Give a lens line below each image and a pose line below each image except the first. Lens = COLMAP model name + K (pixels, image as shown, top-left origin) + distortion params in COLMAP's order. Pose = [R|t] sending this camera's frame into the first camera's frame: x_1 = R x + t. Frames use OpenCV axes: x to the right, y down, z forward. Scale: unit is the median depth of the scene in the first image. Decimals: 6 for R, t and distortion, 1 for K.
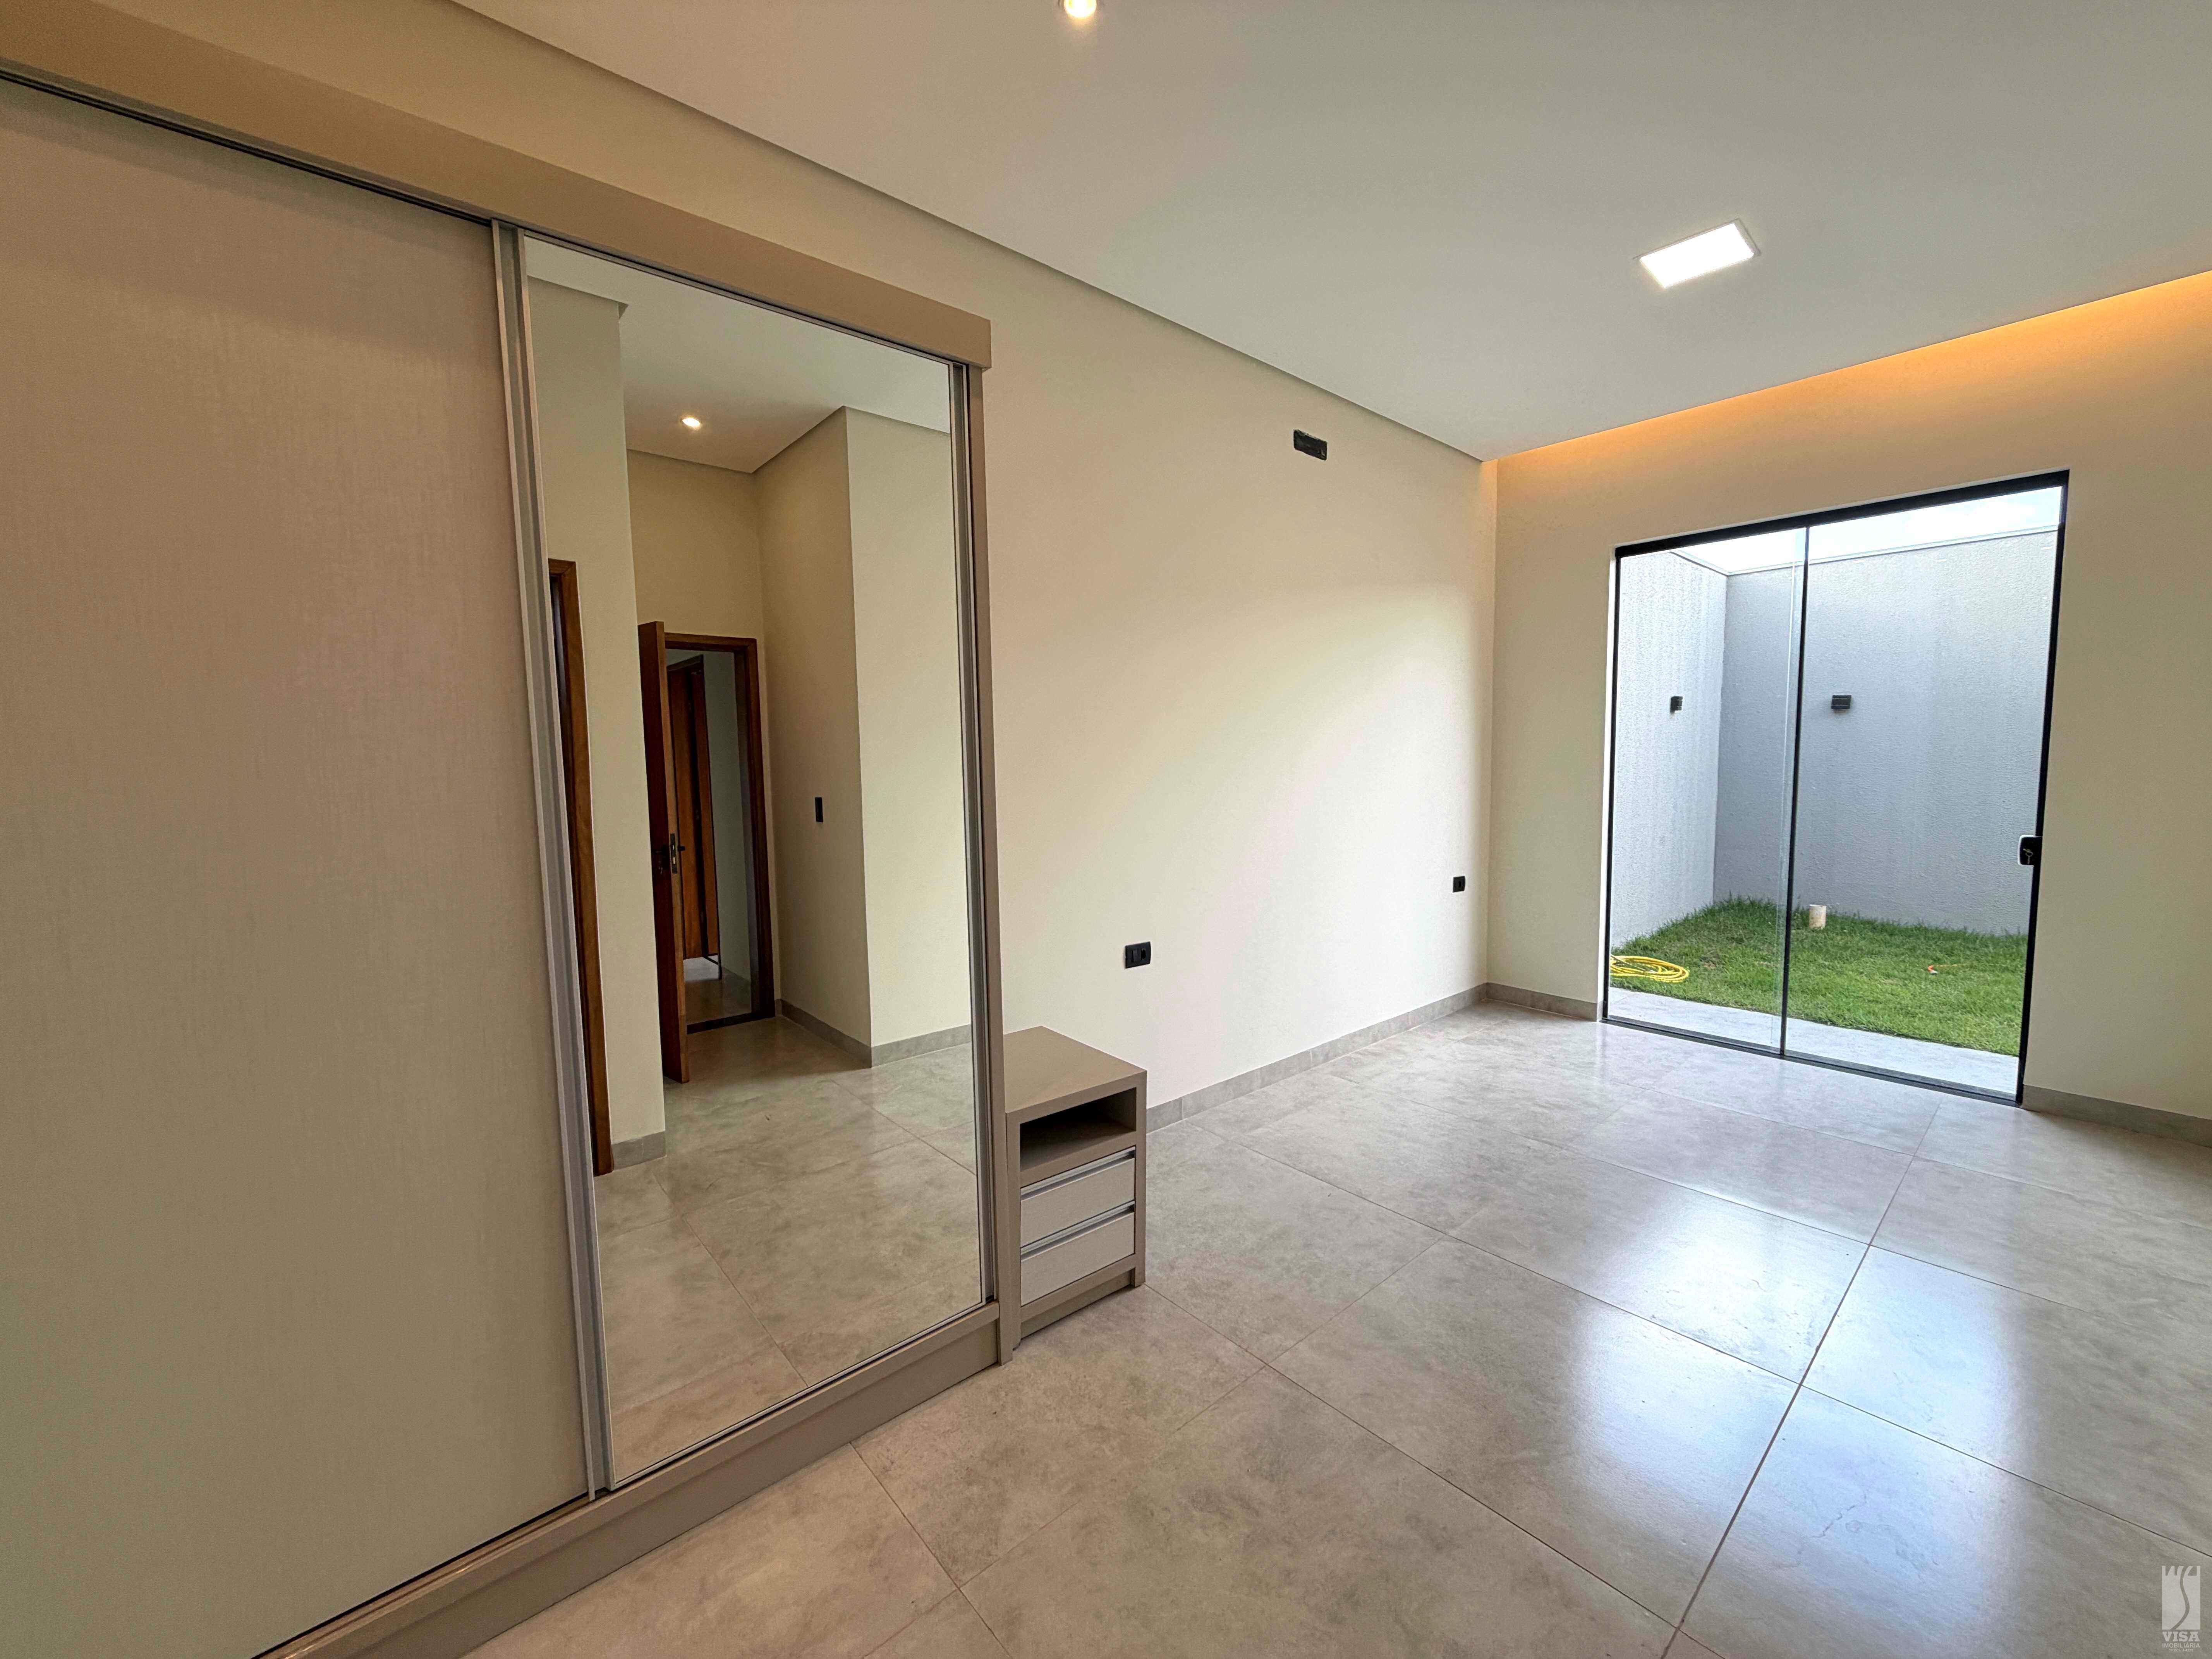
lens RADIAL K [[880.4, 0, 1103.6], [0, 880.4, 827.4], [0, 0, 1]] dist [-0.000517, 0.000053]
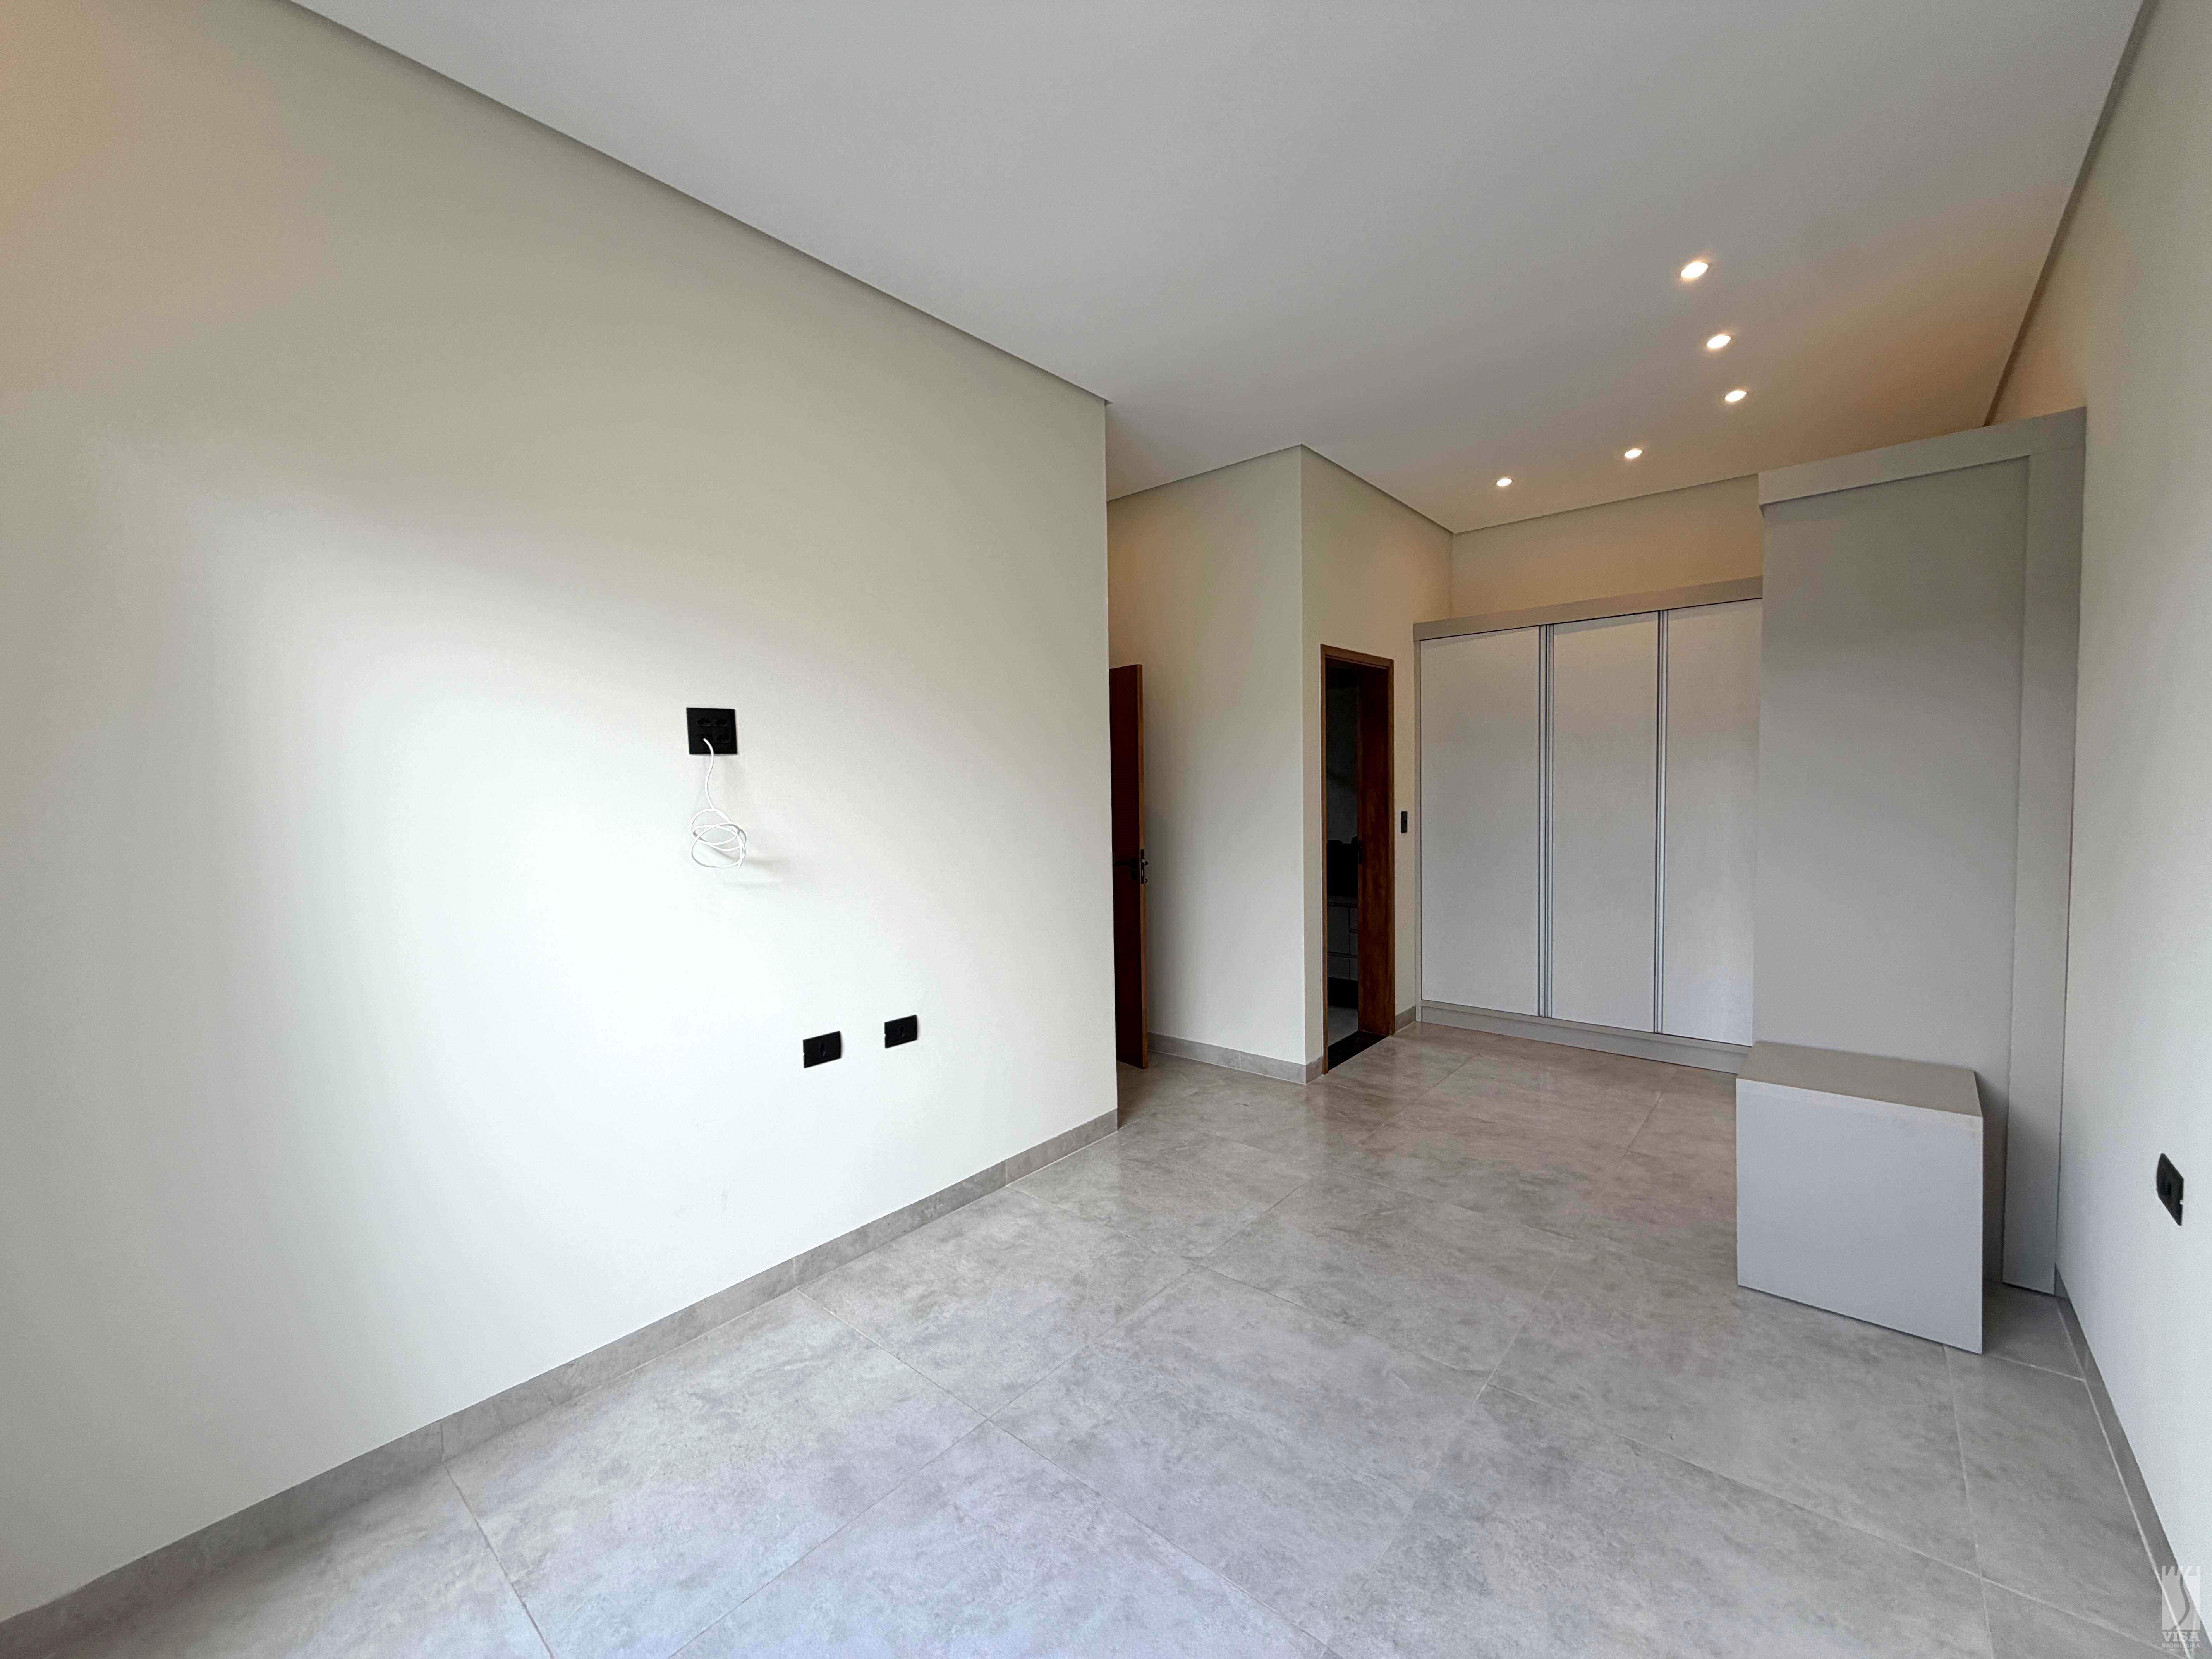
lens RADIAL K [[884.4, 0, 1107.8], [0, 884.4, 826.2], [0, 0, 1]] dist [-0.000057, -0.000157]
pose [[-0.987758, 0.040881, -0.150544, 0.686093], [0.021014, 0.991124, 0.131269, -0.127809], [0.154574, 0.126499, -0.979849, 1.377698]]
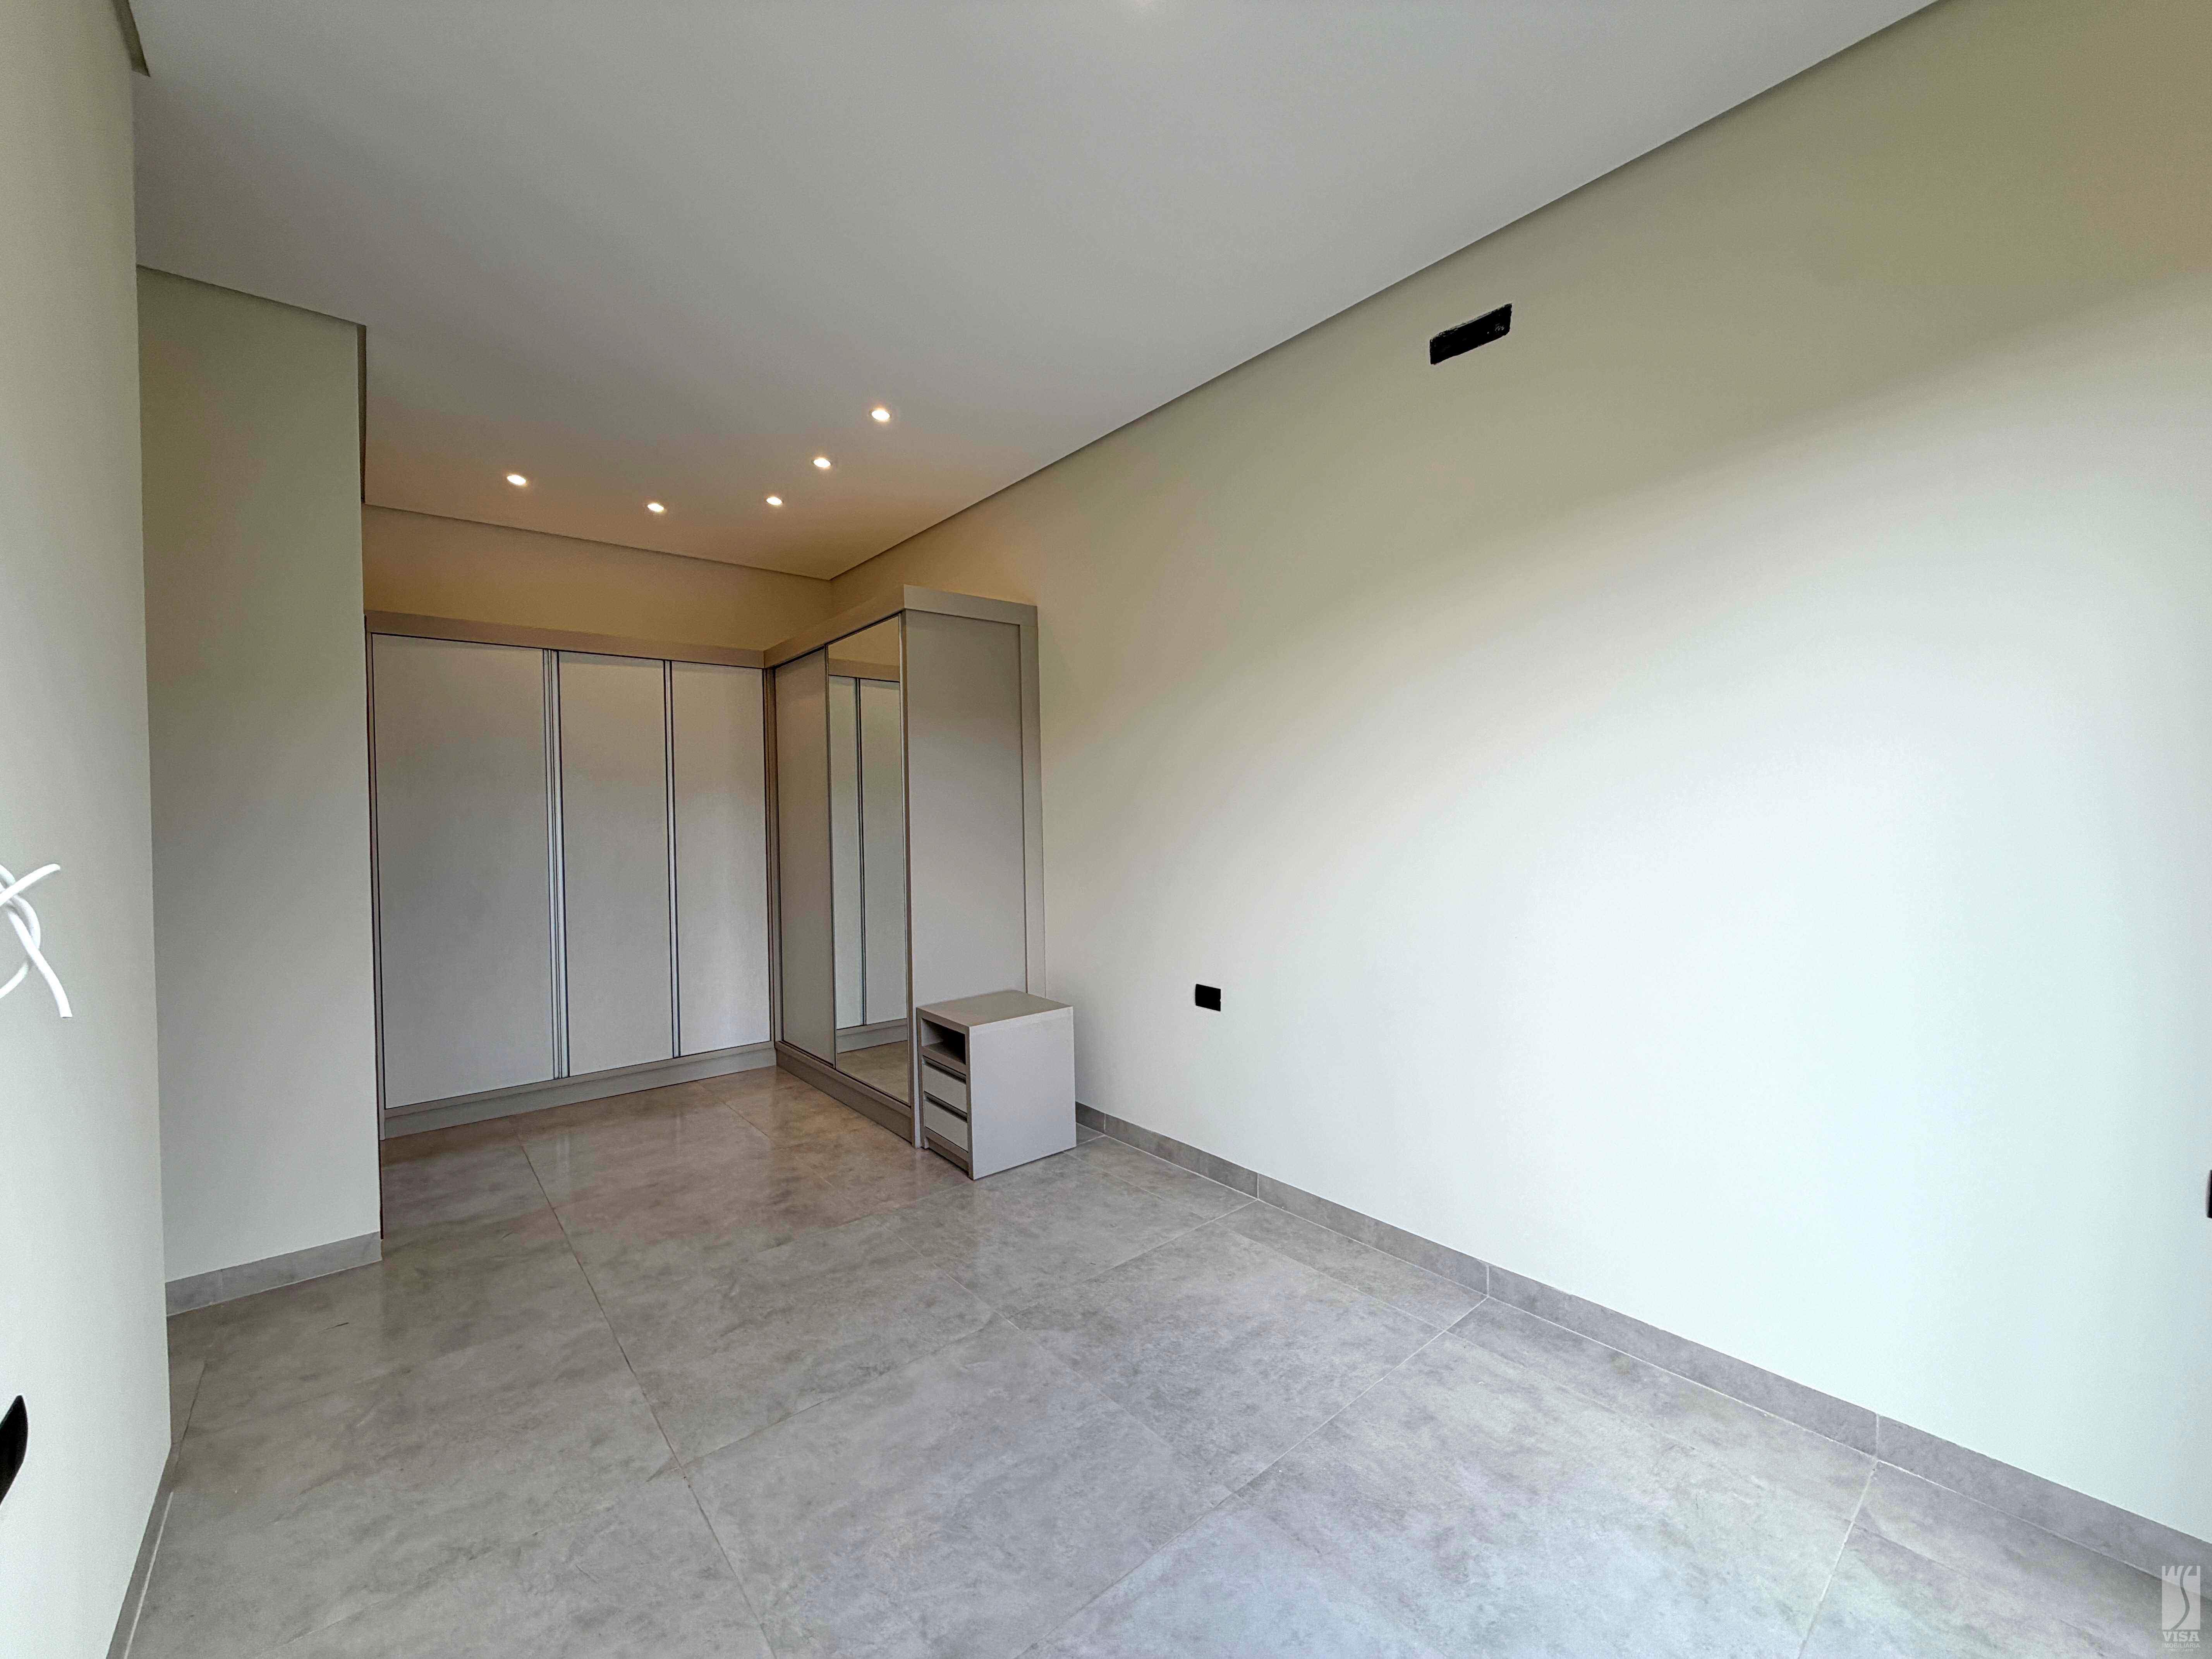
lens RADIAL K [[880.4, 0, 1103.6], [0, 880.4, 827.4], [0, 0, 1]] dist [-0.000517, 0.000053]
pose [[-0.012769, 0.030501, -0.999453, 1.075869], [-0.065914, 0.997335, 0.031278, -0.077692], [0.997744, 0.066278, -0.010725, 0.888136]]
